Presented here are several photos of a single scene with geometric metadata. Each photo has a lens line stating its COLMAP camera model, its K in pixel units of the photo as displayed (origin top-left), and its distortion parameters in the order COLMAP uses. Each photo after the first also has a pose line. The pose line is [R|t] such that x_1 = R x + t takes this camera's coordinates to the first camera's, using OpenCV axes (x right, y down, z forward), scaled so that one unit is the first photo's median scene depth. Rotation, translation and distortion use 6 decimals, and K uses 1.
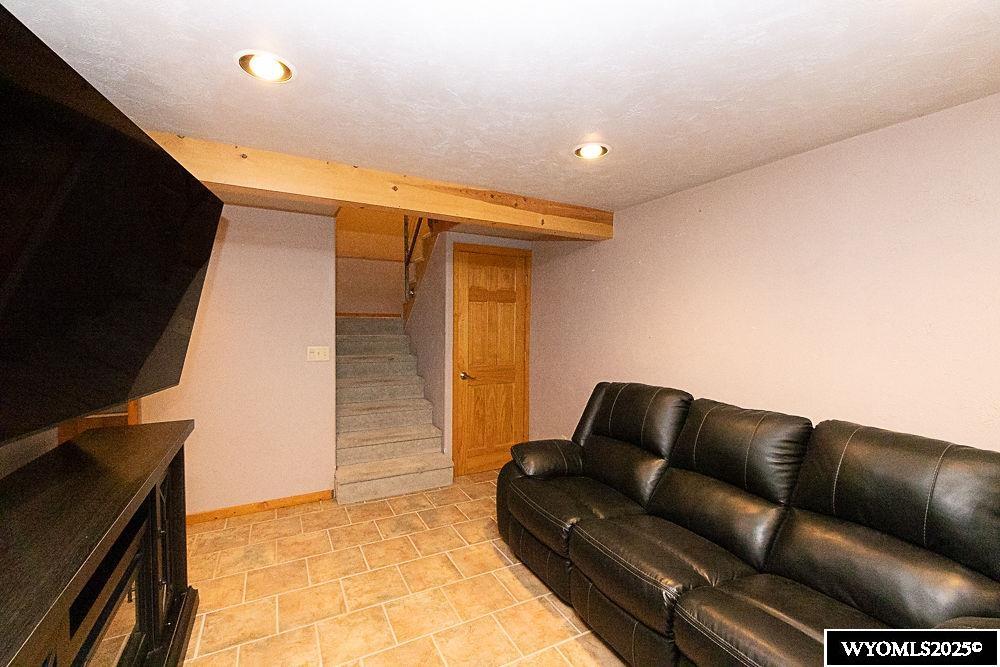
lens RADIAL K [[423.4, 0, 496.6], [0, 423.4, 337.0], [0, 0, 1]] dist [-0.000087, -0.000040]
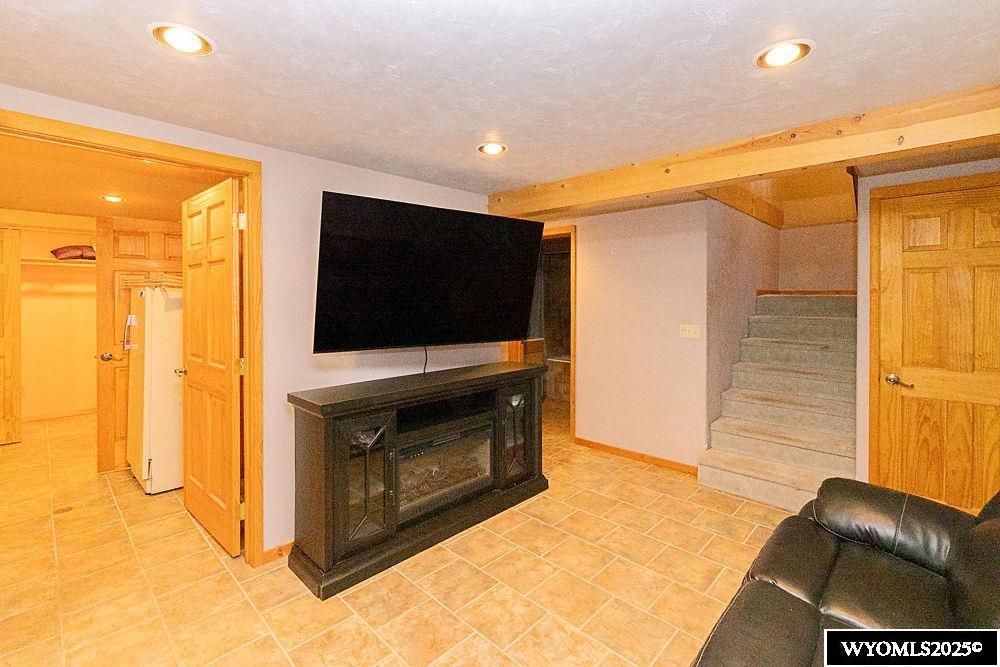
lens RADIAL K [[445.3, 0, 504.6], [0, 445.3, 302.6], [0, 0, 1]] dist [-0.002059, -0.000572]
pose [[0.320376, -0.000459, -0.947290, 0.602944], [-0.031861, 0.999429, -0.011260, -0.006534], [0.946754, 0.033790, 0.320178, 0.268140]]
